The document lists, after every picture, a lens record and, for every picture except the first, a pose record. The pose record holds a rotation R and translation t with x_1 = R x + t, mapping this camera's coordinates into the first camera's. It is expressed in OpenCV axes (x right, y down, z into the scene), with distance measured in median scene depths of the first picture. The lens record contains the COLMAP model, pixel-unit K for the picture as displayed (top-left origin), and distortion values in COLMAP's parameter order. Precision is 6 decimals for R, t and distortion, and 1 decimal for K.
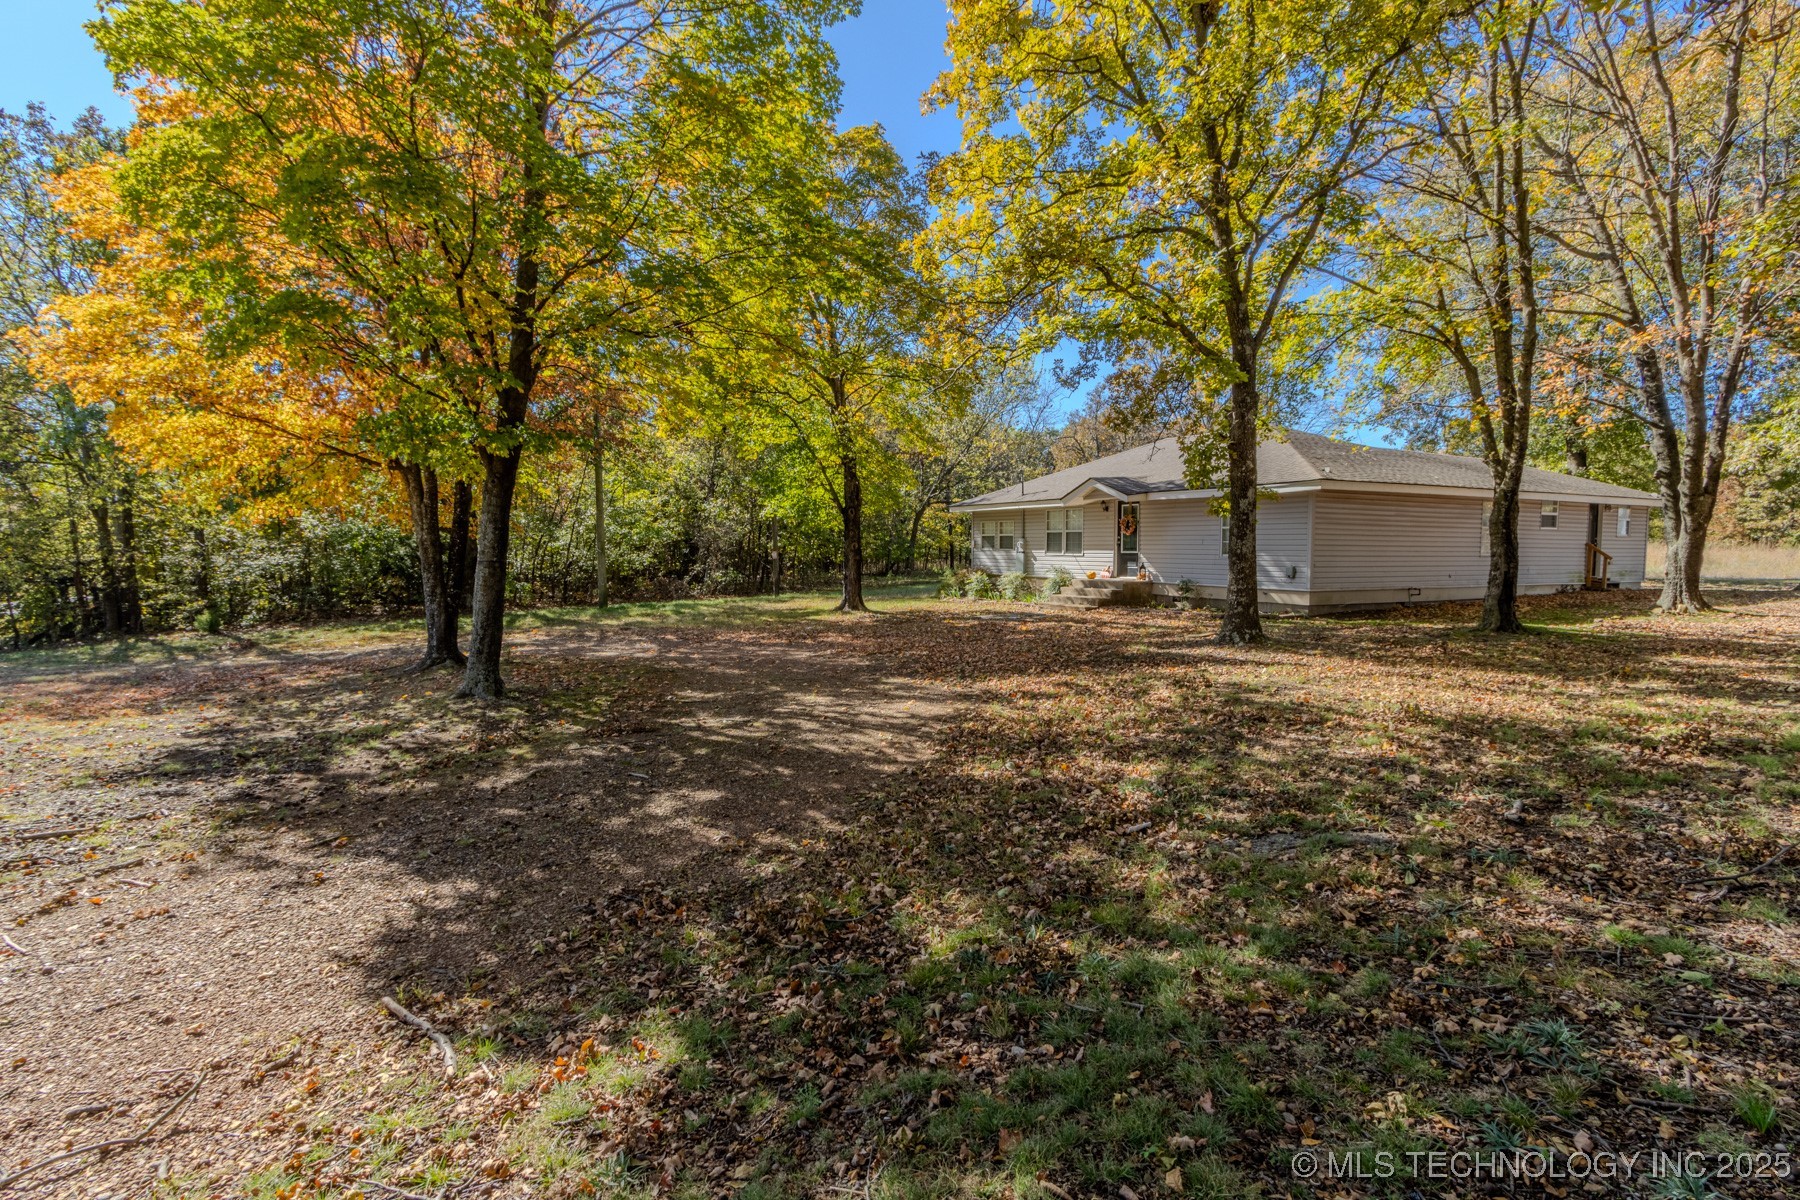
lens RADIAL K [[851.7, 0, 875.2], [0, 851.7, 596.7], [0, 0, 1]] dist [0.001793, -0.001420]
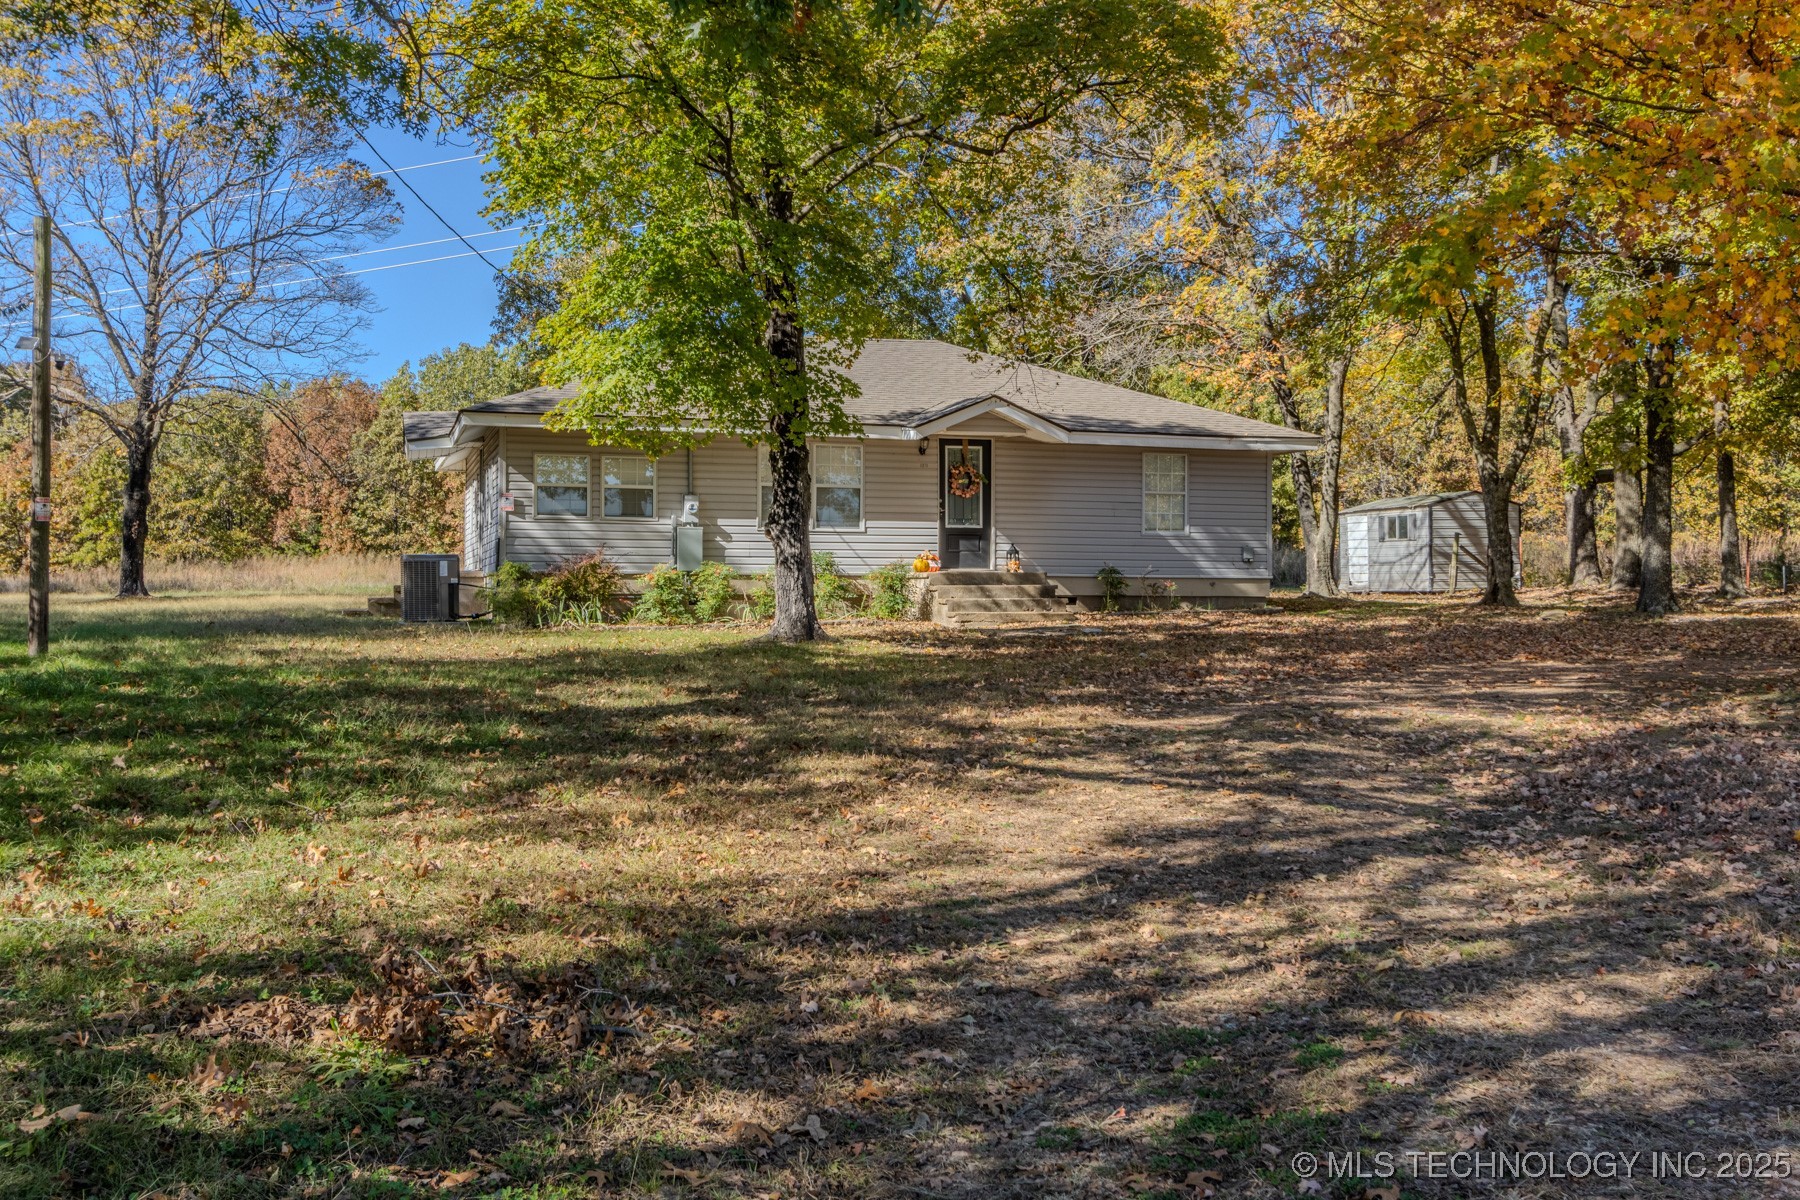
lens RADIAL K [[1744.1, 0, 889.1], [0, 1744.1, 586.1], [0, 0, 1]] dist [0.010208, 0.000000]
pose [[0.198303, 0.004702, 0.980130, -1.033911], [0.055403, 0.998336, -0.015999, 0.006298], [-0.978574, 0.057475, 0.197712, 0.935612]]
